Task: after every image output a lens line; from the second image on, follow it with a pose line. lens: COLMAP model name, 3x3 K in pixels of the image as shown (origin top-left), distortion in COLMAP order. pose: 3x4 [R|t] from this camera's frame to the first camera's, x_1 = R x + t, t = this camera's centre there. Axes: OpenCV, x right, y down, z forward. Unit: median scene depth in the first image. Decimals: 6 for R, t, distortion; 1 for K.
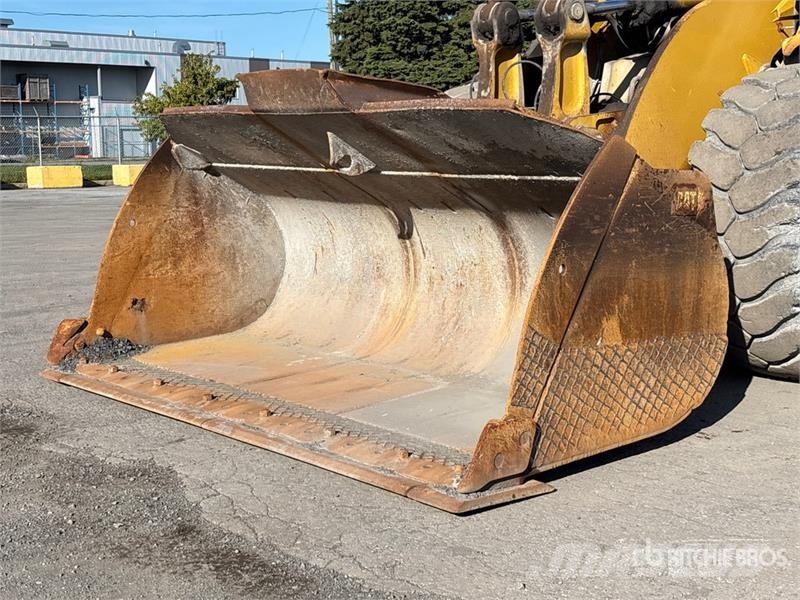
lens RADIAL K [[1212.1, 0, 400.0], [0, 1212.1, 300.0], [0, 0, 1]] dist [0.278566, -1.202318]
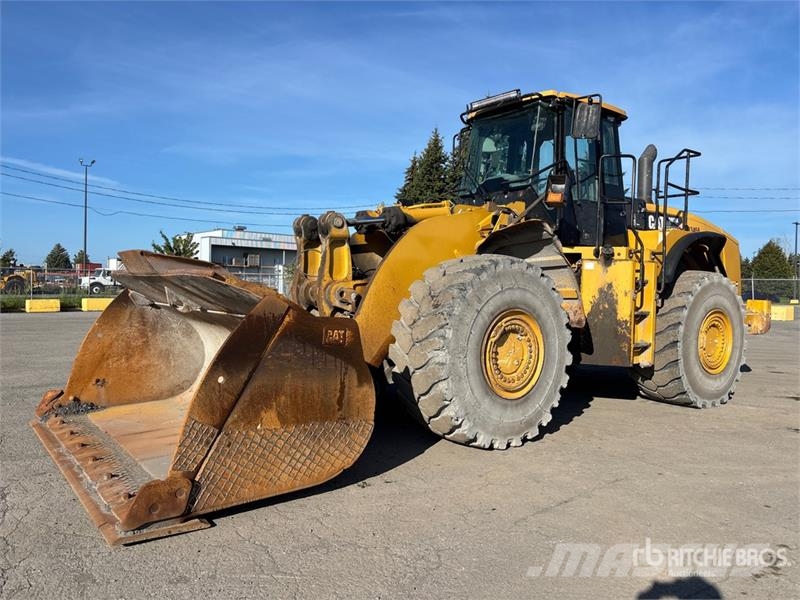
lens RADIAL K [[611.7, 0, 411.6], [0, 611.7, 285.9], [0, 0, 1]] dist [0.002950, -0.004415]
pose [[0.998393, 0.026788, -0.049940, 0.292592], [-0.033251, 0.990500, -0.133435, -0.033829], [0.045891, 0.134881, 0.989799, 0.161226]]
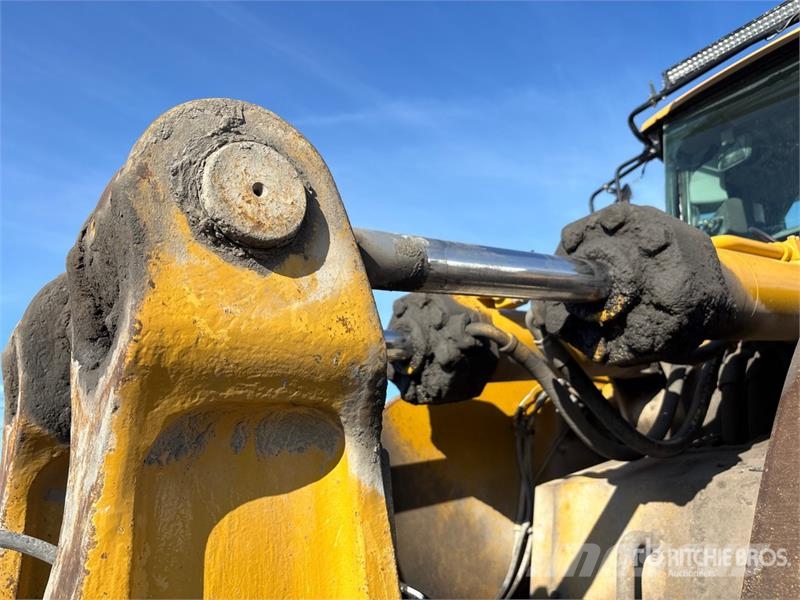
lens RADIAL K [[583.7, 0, 400.0], [0, 583.7, 300.0], [0, 0, 1]] dist [0.014769, -0.000155]
pose [[0.995456, -0.049743, -0.081198, 0.166741], [0.008013, 0.893442, -0.449108, -0.191168], [0.094886, 0.446416, 0.889780, 0.944121]]
